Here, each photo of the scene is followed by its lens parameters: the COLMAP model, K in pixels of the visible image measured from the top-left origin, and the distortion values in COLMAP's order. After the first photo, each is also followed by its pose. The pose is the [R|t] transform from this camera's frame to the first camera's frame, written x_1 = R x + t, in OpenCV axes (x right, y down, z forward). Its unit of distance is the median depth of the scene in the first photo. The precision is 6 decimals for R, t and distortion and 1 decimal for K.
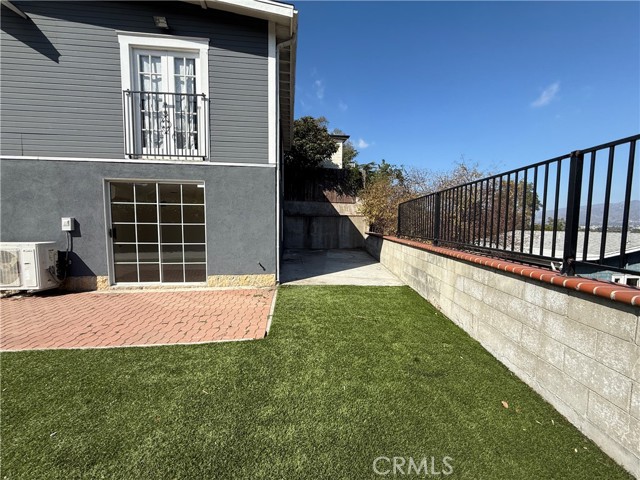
lens RADIAL K [[255.4, 0, 320.2], [0, 255.4, 240.6], [0, 0, 1]] dist [-0.001233, 0.000190]
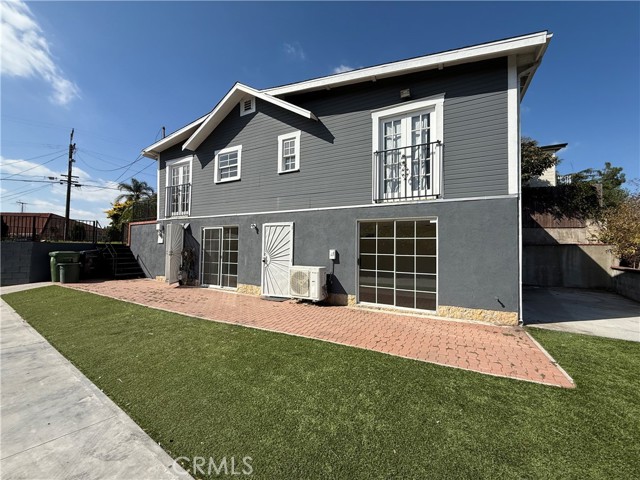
lens RADIAL K [[255.4, 0, 318.9], [0, 255.4, 240.7], [0, 0, 1]] dist [-0.001233, 0.000190]
pose [[0.826625, -0.012421, -0.562617, -0.265479], [-0.045982, 0.994923, -0.089524, -0.010381], [0.560872, 0.099873, 0.821856, -0.177060]]
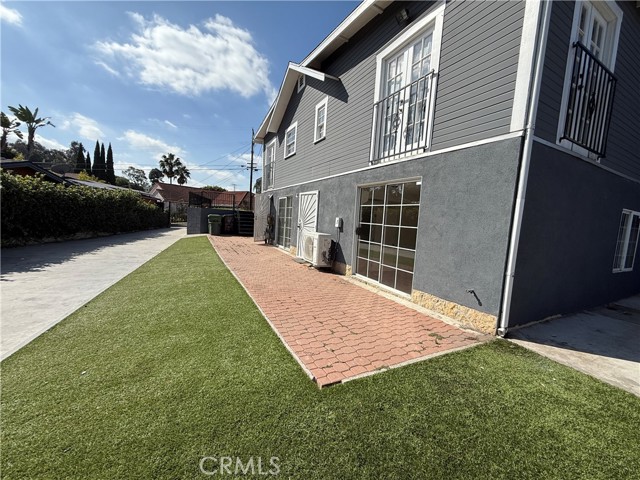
lens RADIAL K [[255.4, 0, 318.0], [0, 255.4, 240.3], [0, 0, 1]] dist [-0.001233, 0.000190]
pose [[0.354497, 0.096578, -0.930056, 0.229152], [-0.119338, 0.991191, 0.057440, -0.033816], [0.927411, 0.090629, 0.362899, 0.408267]]
